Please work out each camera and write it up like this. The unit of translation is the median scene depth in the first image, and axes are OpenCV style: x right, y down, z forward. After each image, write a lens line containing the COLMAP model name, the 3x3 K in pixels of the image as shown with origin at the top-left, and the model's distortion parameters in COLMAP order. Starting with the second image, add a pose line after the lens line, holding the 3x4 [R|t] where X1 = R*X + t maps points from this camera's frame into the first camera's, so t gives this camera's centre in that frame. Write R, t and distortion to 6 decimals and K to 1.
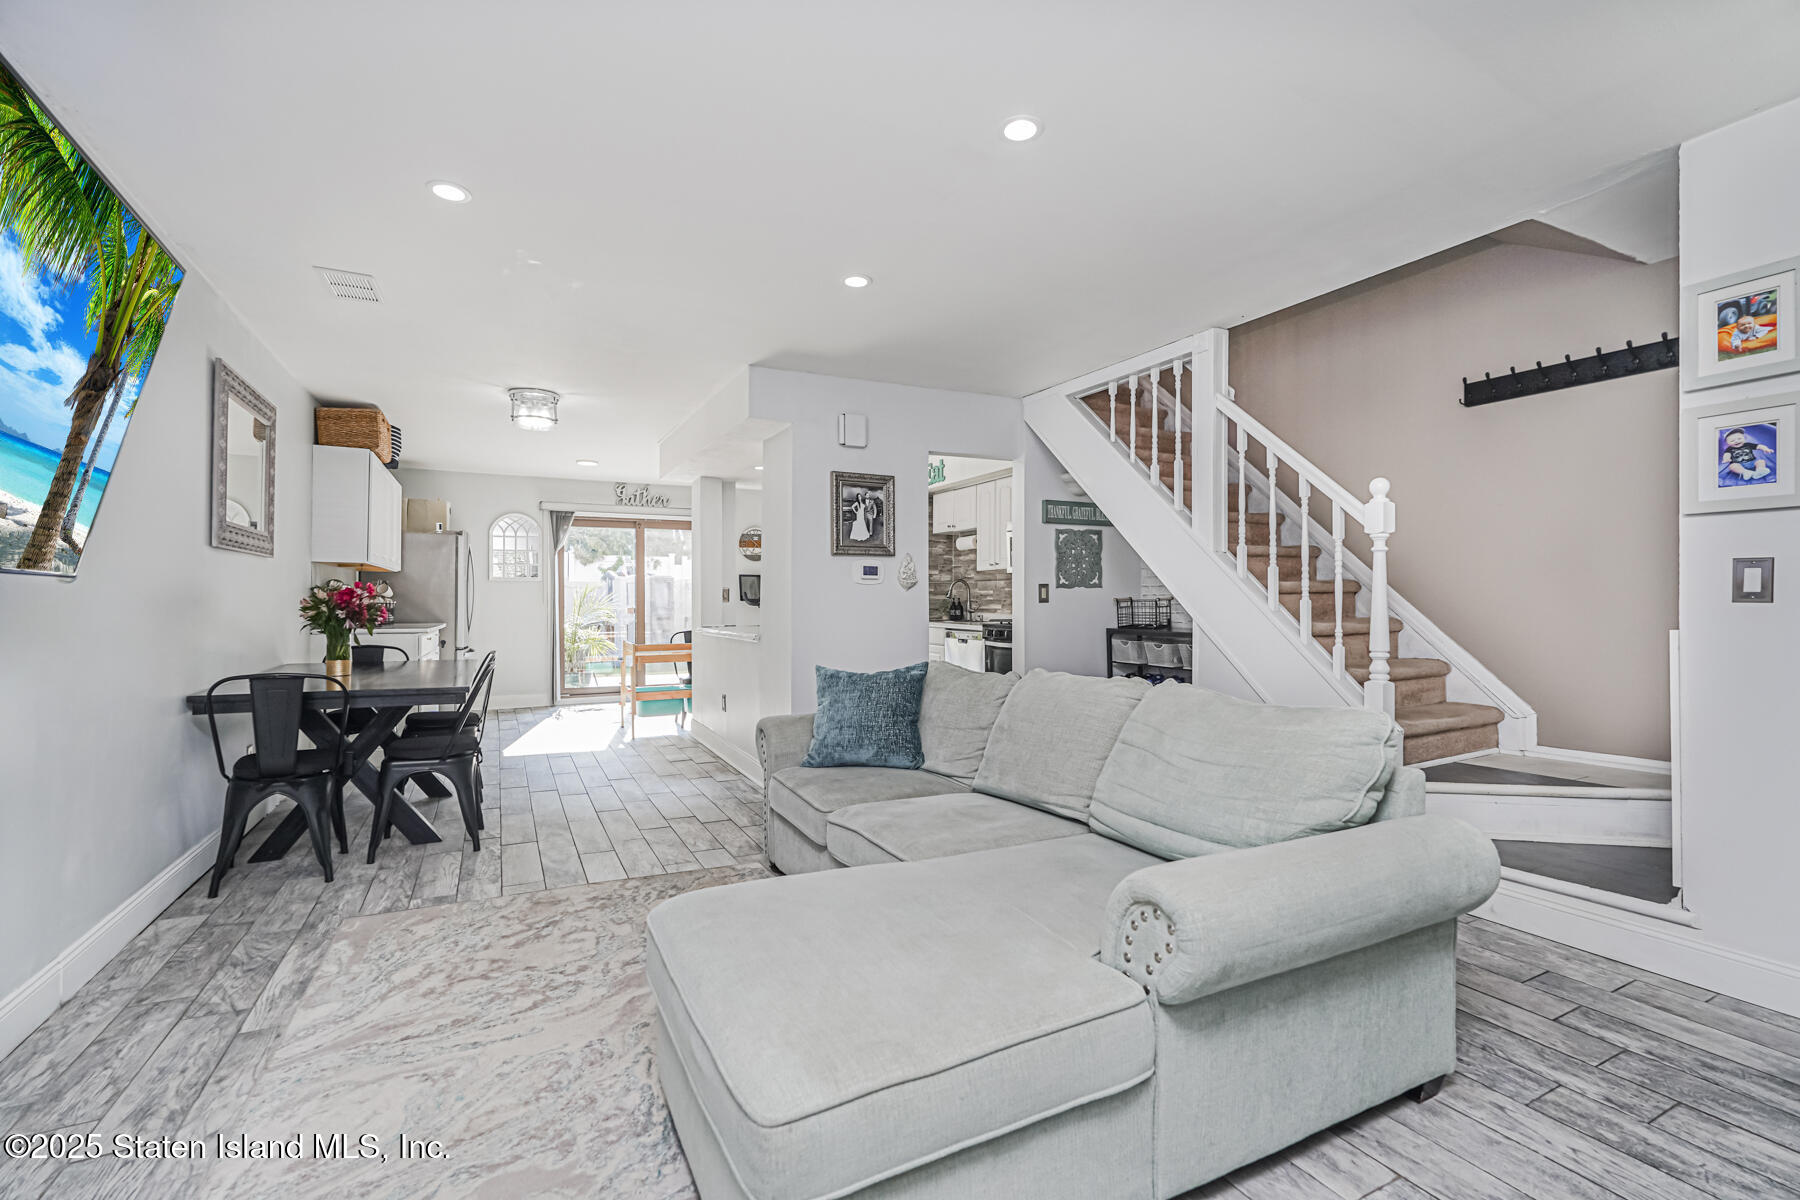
lens RADIAL K [[796.1, 0, 902.1], [0, 796.1, 598.2], [0, 0, 1]] dist [0.001400, 0.000199]
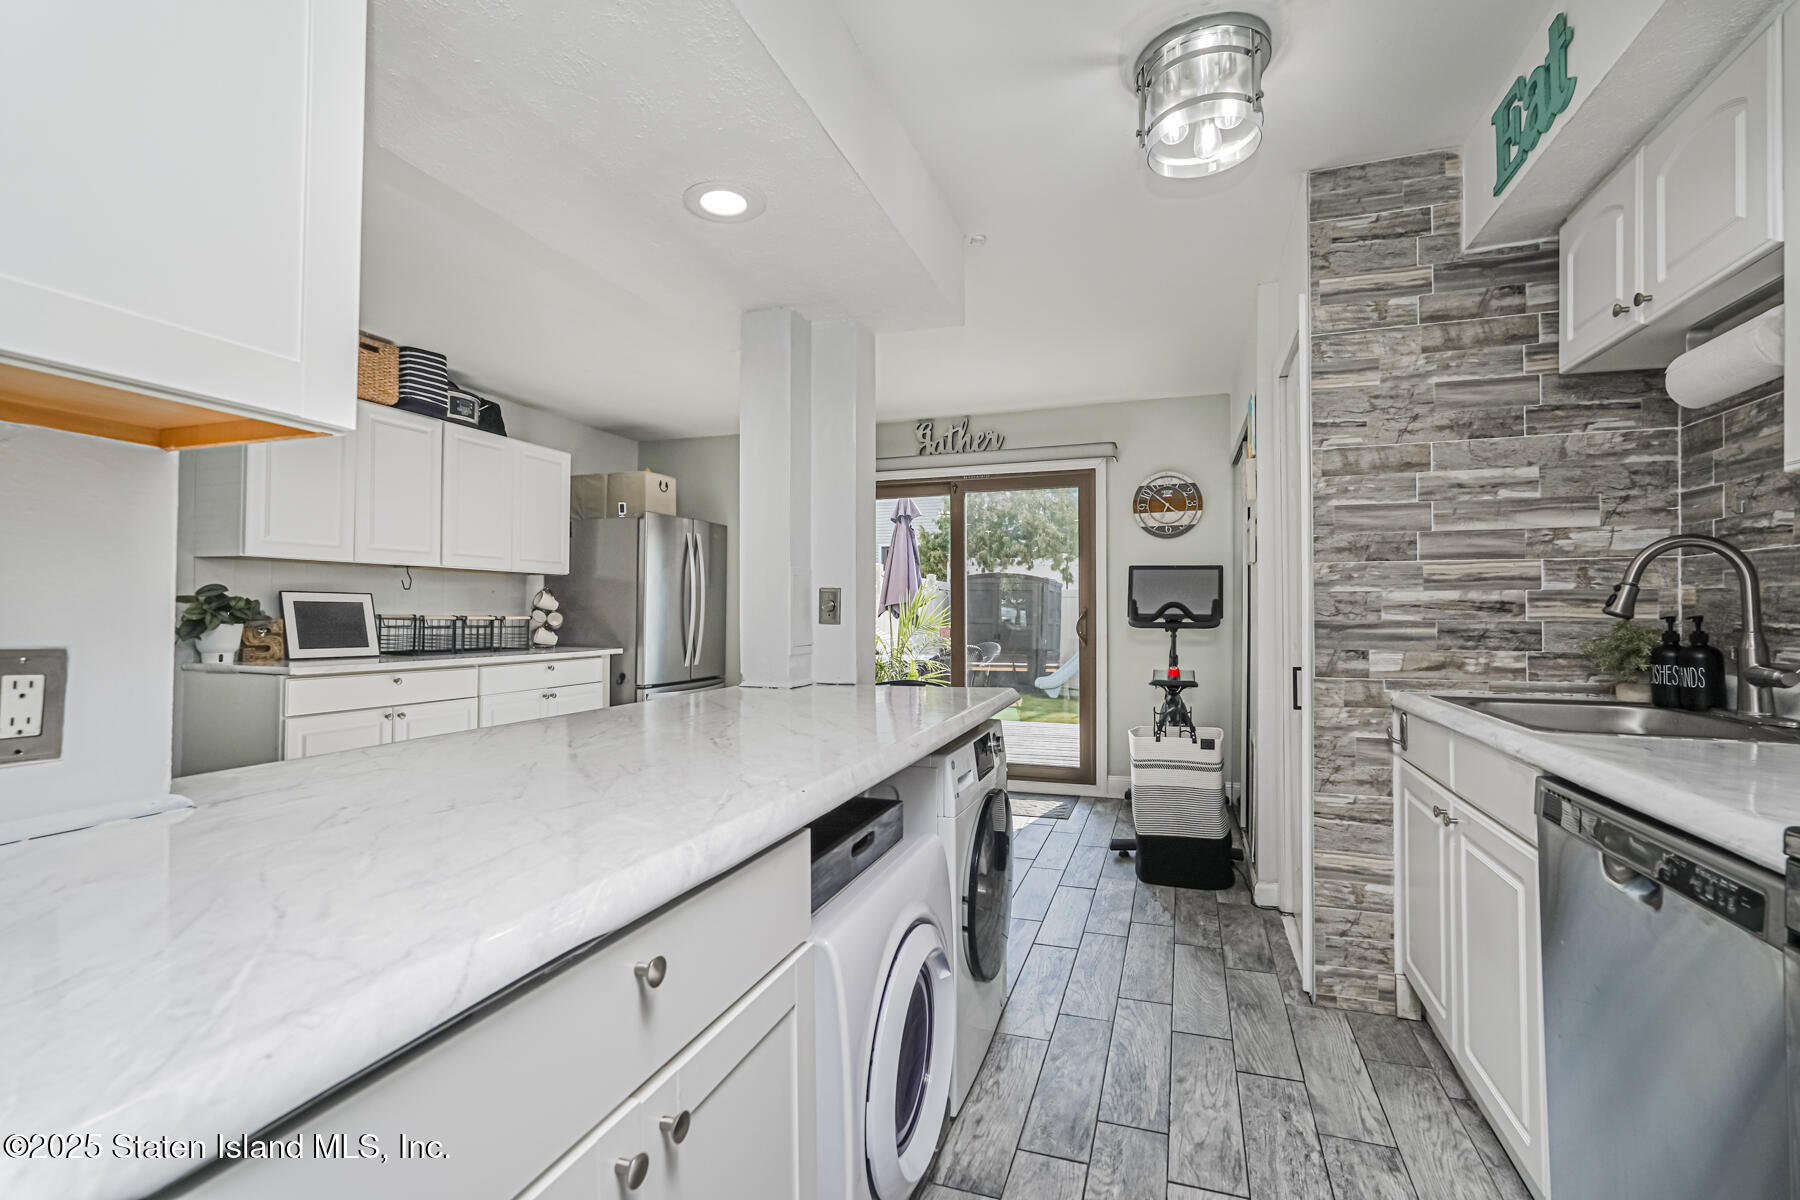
lens RADIAL K [[796.1, 0, 902.6], [0, 796.1, 597.7], [0, 0, 1]] dist [0.001400, 0.000199]
pose [[0.699915, -0.008340, -0.714178, 0.075118], [0.001698, 0.999948, -0.010012, -0.004441], [0.714224, 0.005795, 0.699893, 0.653356]]
